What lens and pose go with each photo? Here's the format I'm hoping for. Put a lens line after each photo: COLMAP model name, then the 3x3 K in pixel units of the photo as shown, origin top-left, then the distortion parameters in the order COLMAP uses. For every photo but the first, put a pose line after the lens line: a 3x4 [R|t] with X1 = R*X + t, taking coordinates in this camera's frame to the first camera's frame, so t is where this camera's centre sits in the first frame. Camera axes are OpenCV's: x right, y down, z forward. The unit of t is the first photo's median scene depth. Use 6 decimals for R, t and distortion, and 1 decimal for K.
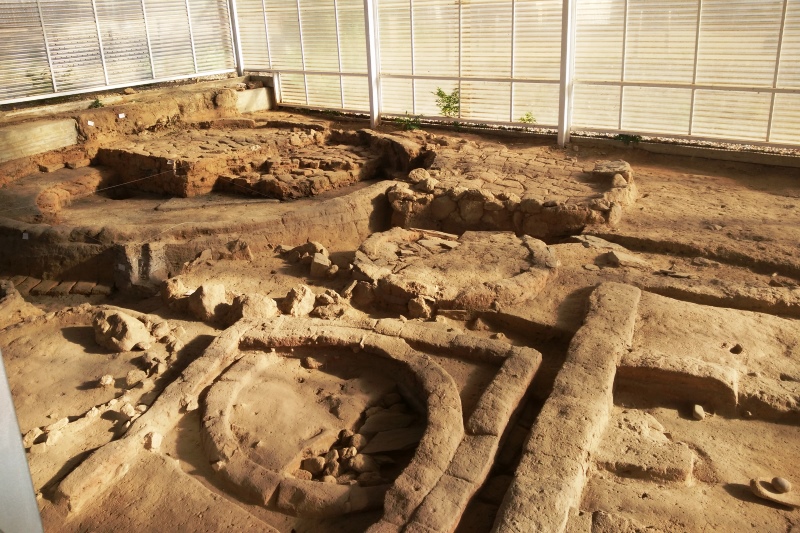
lens RADIAL K [[664.6, 0, 398.5], [0, 664.6, 218.9], [0, 0, 1]] dist [0.205470, -0.495688]
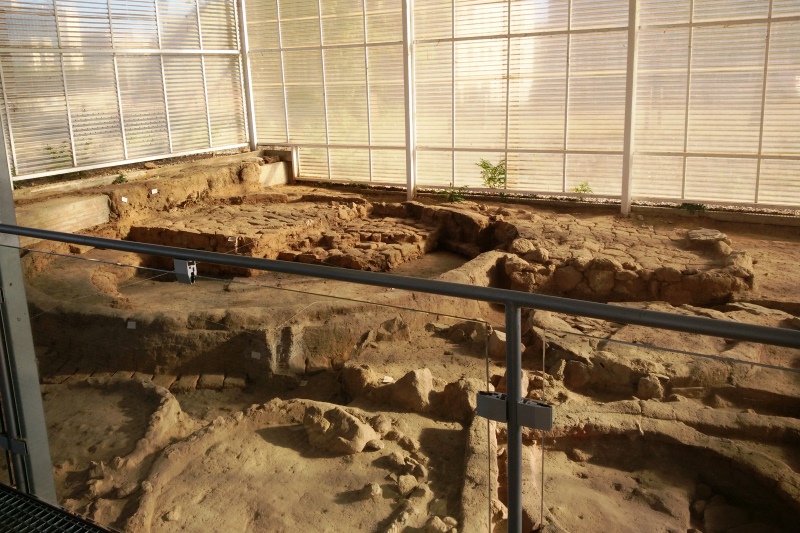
lens RADIAL K [[664.6, 0, 398.5], [0, 664.6, 218.9], [0, 0, 1]] dist [0.205470, -0.495688]
pose [[0.990586, -0.015989, 0.135951, -0.255563], [0.031173, 0.993409, -0.110306, -0.002604], [-0.133292, 0.113506, 0.984556, 0.059644]]
